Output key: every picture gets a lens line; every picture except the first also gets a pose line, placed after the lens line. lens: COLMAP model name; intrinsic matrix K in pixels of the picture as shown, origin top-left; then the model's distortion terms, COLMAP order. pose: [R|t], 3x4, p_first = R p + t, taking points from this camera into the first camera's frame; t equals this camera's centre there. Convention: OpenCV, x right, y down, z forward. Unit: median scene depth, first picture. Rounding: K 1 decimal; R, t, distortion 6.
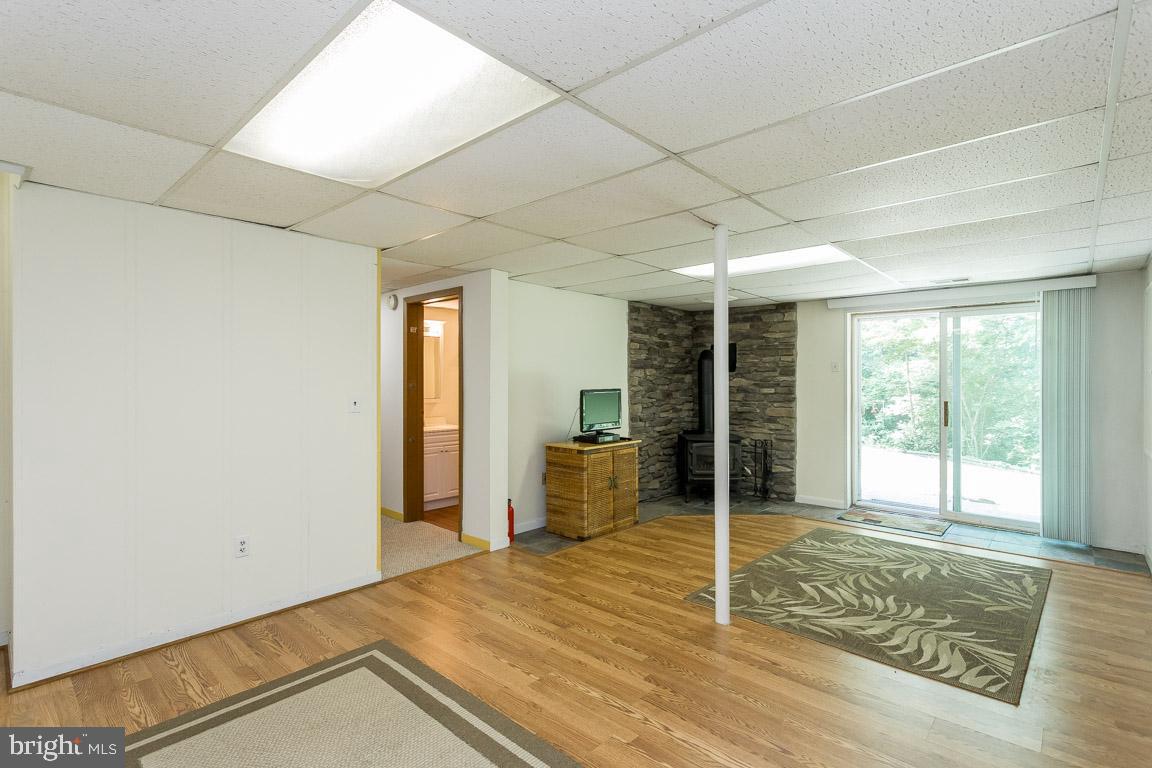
lens RADIAL K [[548.2, 0, 586.8], [0, 548.2, 379.6], [0, 0, 1]] dist [0.001538, 0.002806]
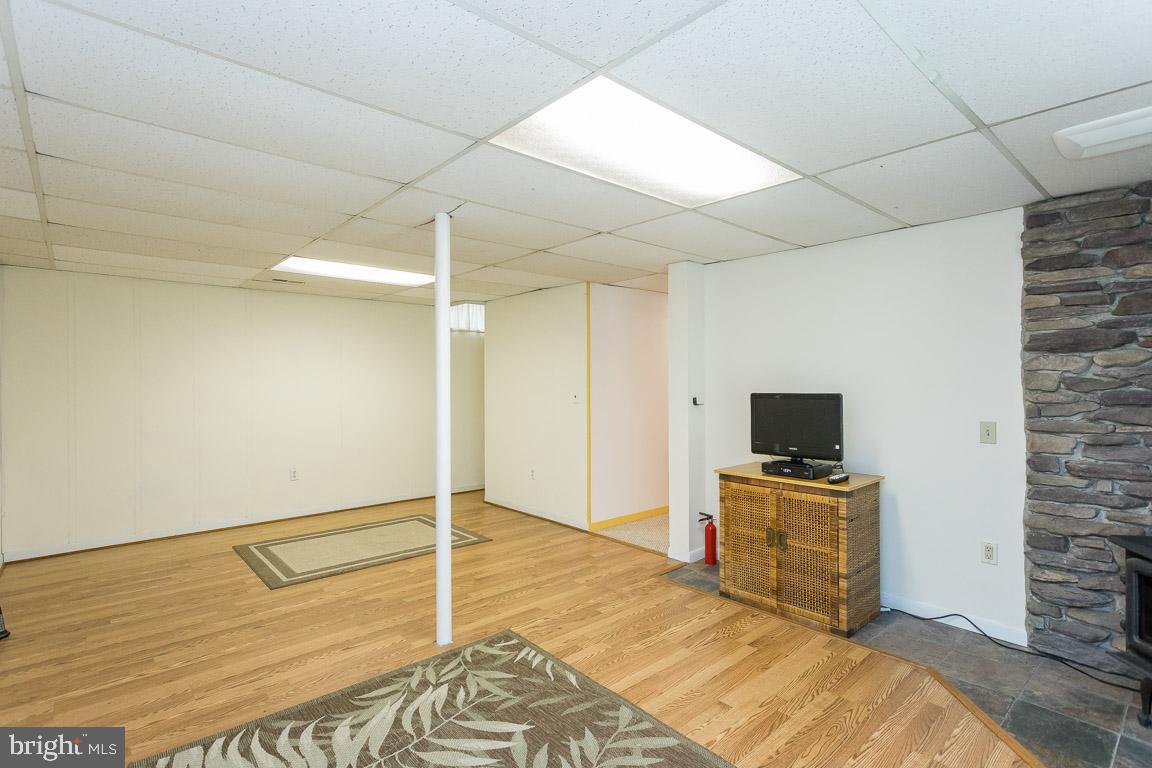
lens RADIAL K [[548.2, 0, 564.7], [0, 548.2, 388.4], [0, 0, 1]] dist [0.001538, 0.002806]
pose [[-0.128232, 0.011683, -0.991675, 0.671594], [0.008049, 0.999910, 0.010740, 0.001378], [0.991712, -0.006605, -0.128315, 0.779983]]
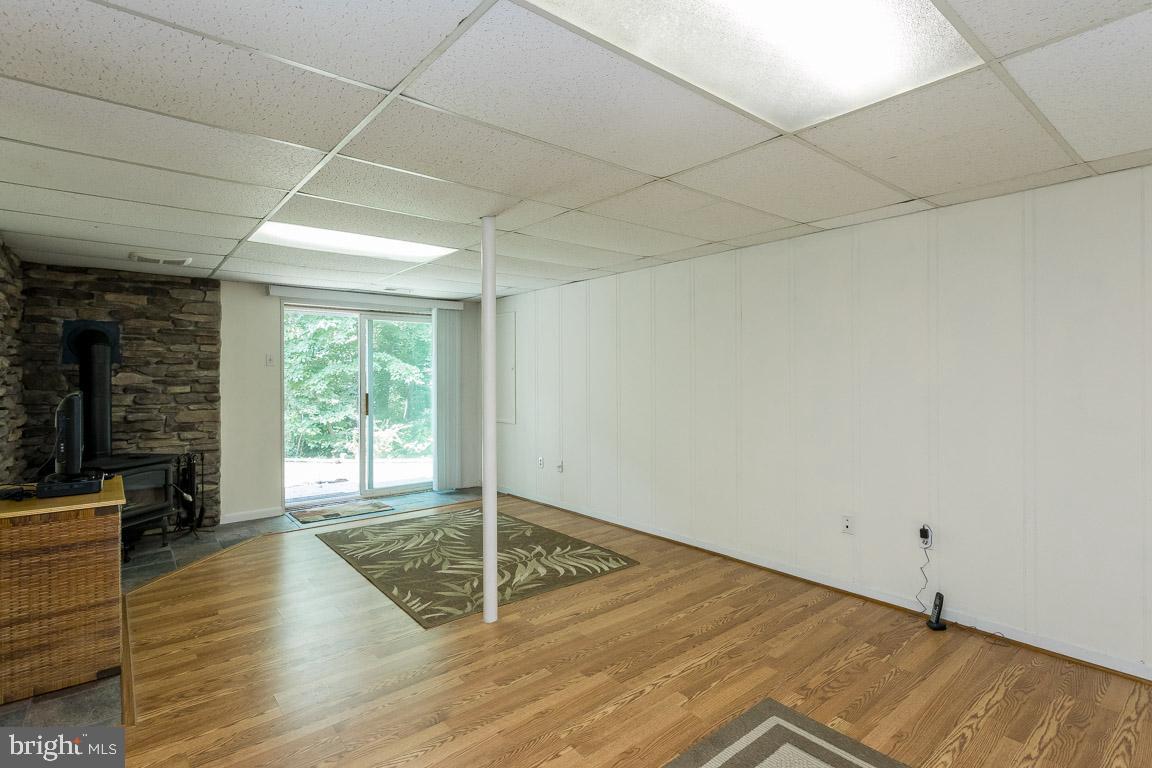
lens RADIAL K [[548.2, 0, 572.5], [0, 548.2, 395.6], [0, 0, 1]] dist [0.001538, 0.002806]
pose [[0.151544, -0.036847, 0.987763, -0.407121], [-0.000409, 0.999303, 0.037340, 0.000001], [-0.988450, -0.006062, 0.151424, 0.415591]]
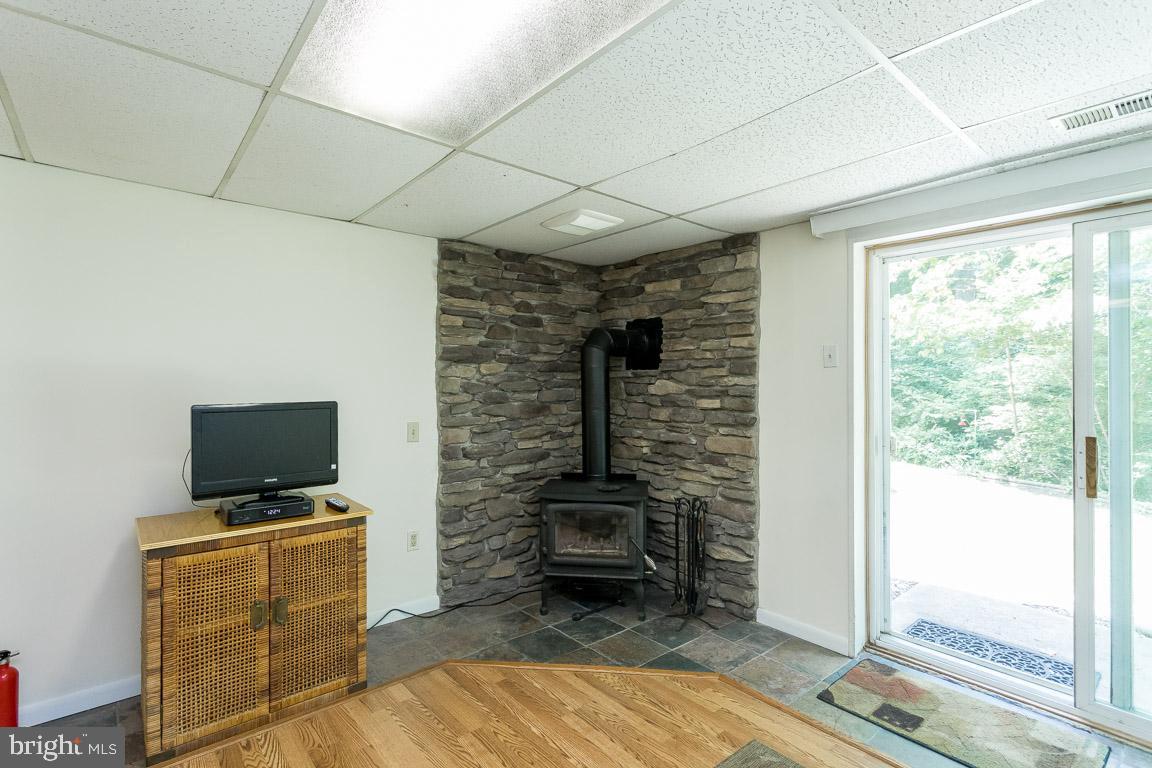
lens RADIAL K [[548.2, 0, 585.3], [0, 548.2, 380.8], [0, 0, 1]] dist [0.001538, 0.002806]
pose [[0.990872, 0.002208, -0.134785, 0.339834], [-0.002235, 0.999998, -0.000053, -0.002284], [0.134784, 0.000353, 0.990875, 0.549958]]
